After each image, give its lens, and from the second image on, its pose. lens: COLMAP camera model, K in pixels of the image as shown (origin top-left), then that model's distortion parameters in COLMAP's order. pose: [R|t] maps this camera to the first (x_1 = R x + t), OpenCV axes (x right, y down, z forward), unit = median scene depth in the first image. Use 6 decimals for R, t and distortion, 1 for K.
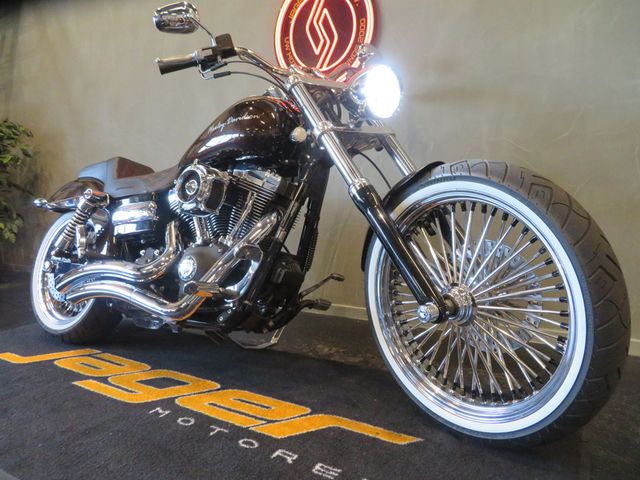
lens RADIAL K [[462.3, 0, 320.0], [0, 462.3, 240.0], [0, 0, 1]] dist [-0.003483, 0.005110]
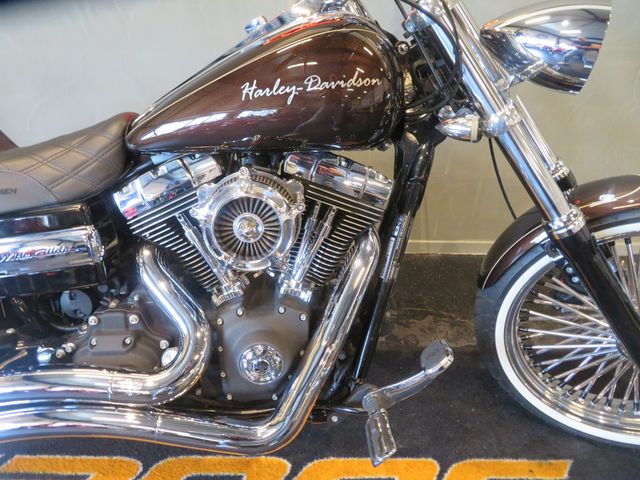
lens RADIAL K [[458.3, 0, 320.0], [0, 458.3, 240.0], [0, 0, 1]] dist [-0.011977, 0.003913]
pose [[0.835403, -0.238164, 0.495358, -0.529204], [-0.000203, 0.901111, 0.433589, -0.364996], [-0.549637, -0.362322, 0.752743, 0.664273]]
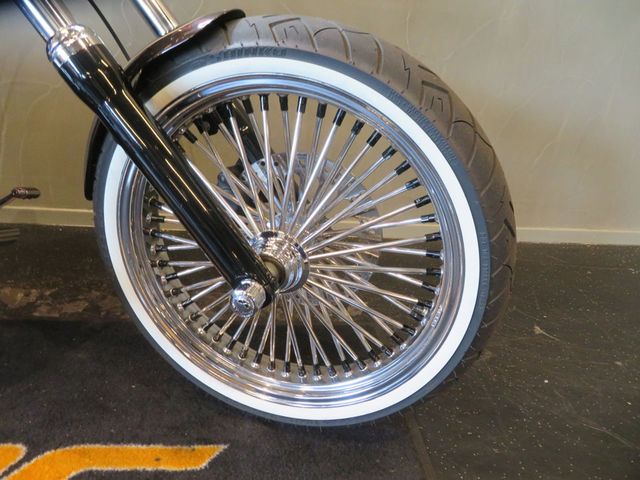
lens RADIAL K [[458.3, 0, 320.0], [0, 458.3, 240.0], [0, 0, 1]] dist [-0.011977, 0.003913]
pose [[0.794710, -0.166184, 0.583797, -0.017558], [-0.044029, 0.943475, 0.328506, -0.089389], [-0.605390, -0.286771, 0.742472, 0.440466]]
